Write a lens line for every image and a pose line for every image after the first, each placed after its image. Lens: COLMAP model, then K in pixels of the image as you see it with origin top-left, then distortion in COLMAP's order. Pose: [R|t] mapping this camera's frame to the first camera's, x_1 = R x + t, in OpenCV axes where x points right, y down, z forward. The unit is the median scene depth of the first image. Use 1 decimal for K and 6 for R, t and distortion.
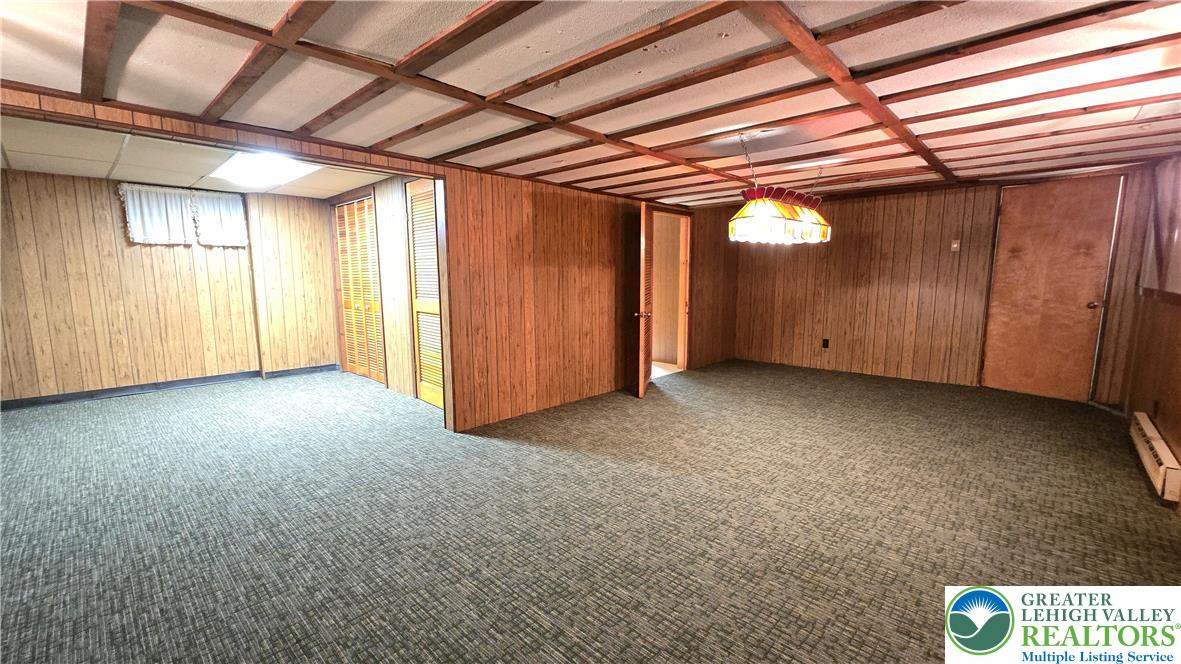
lens RADIAL K [[483.0, 0, 596.8], [0, 483.0, 341.7], [0, 0, 1]] dist [-0.001387, 0.001048]
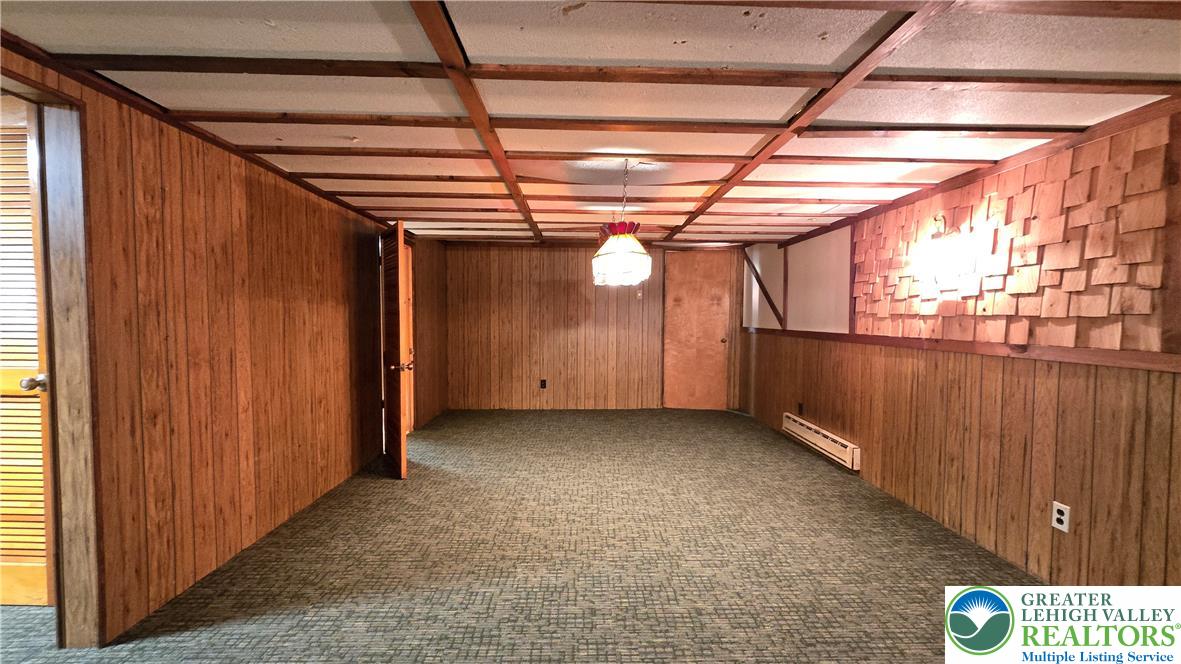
lens RADIAL K [[483.0, 0, 592.7], [0, 483.0, 341.5], [0, 0, 1]] dist [-0.001387, 0.001048]
pose [[0.713610, -0.025836, 0.700066, -0.218421], [0.087515, 0.994779, -0.052496, -0.030042], [-0.695055, 0.098728, 0.712146, 0.247218]]
